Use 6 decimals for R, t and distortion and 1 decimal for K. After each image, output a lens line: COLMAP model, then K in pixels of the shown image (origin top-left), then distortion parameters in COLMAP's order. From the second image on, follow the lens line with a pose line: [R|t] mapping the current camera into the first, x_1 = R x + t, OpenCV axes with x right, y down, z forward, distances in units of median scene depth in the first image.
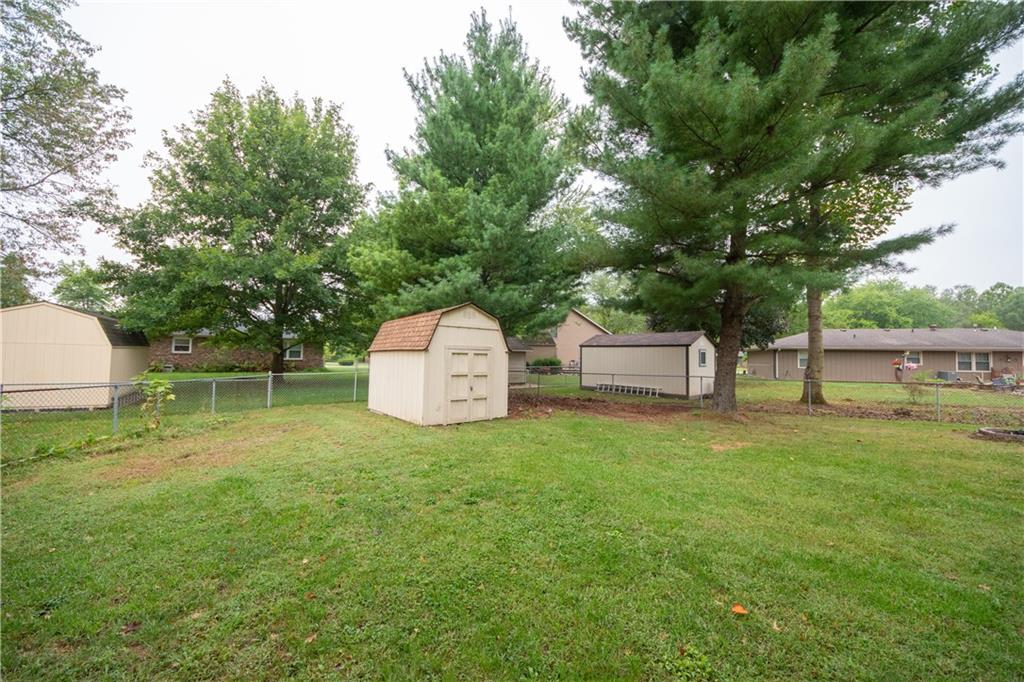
lens RADIAL K [[365.9, 0, 512.0], [0, 365.9, 341.0], [0, 0, 1]] dist [0.000512, -0.000013]
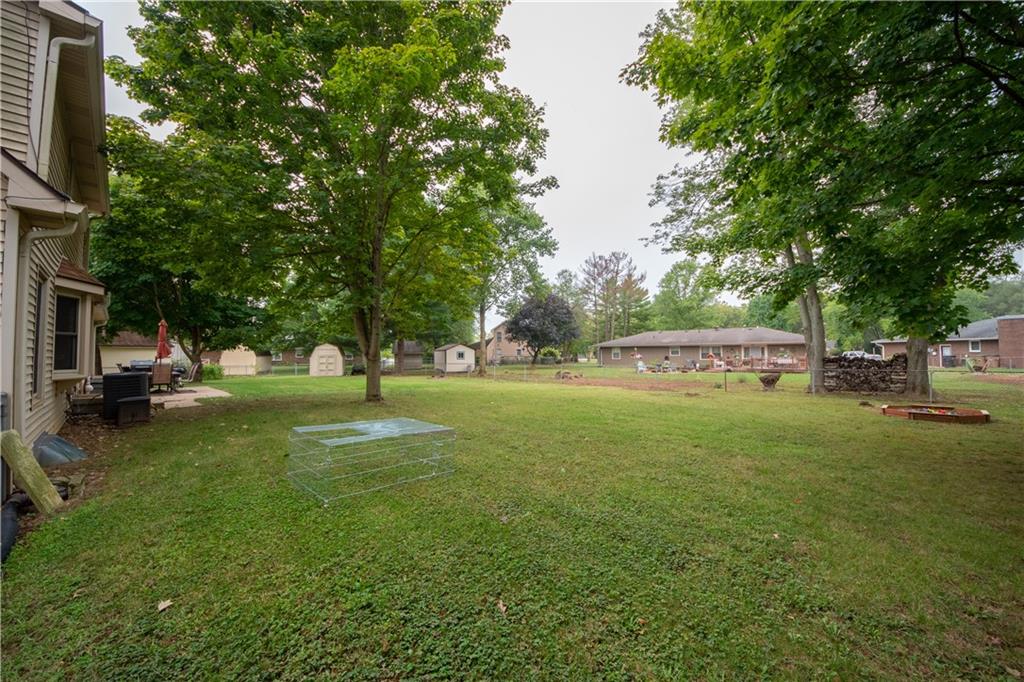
lens RADIAL K [[365.9, 0, 512.0], [0, 365.9, 341.0], [0, 0, 1]] dist [0.000512, -0.000013]
pose [[0.942526, -0.033870, -0.332413, 2.376962], [0.037360, 0.999293, 0.004109, -0.057065], [0.332039, -0.016292, 0.943125, -1.480747]]
